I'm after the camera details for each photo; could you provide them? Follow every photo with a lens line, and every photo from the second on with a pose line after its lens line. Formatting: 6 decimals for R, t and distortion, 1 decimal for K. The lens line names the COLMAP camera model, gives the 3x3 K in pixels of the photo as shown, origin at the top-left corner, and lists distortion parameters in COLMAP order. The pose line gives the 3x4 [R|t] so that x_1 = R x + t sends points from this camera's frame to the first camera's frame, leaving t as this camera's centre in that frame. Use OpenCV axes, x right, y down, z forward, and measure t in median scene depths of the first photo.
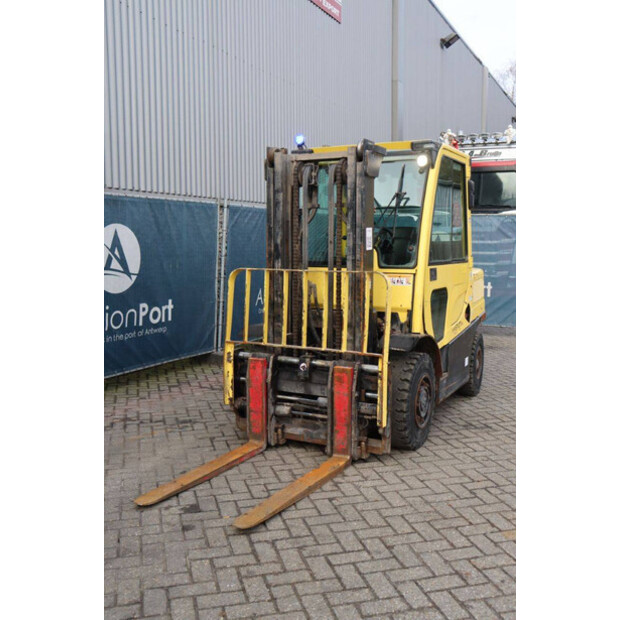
lens RADIAL K [[637.1, 0, 310.0], [0, 637.1, 310.0], [0, 0, 1]] dist [-0.017195, -0.013664]
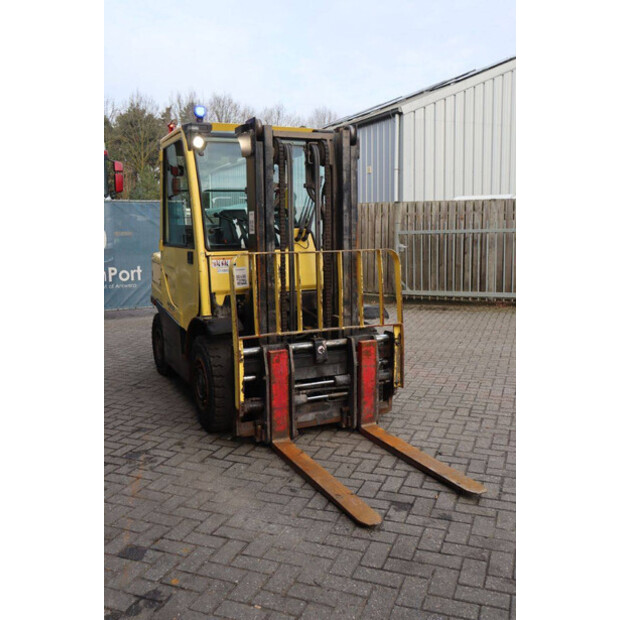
lens RADIAL K [[591.5, 0, 310.0], [0, 591.5, 310.0], [0, 0, 1]] dist [-0.058450, 0.001271]
pose [[0.590202, -0.115810, 0.798905, -0.732702], [0.091157, 0.992887, 0.076587, -0.042326], [-0.802092, 0.027625, 0.596561, 0.462194]]
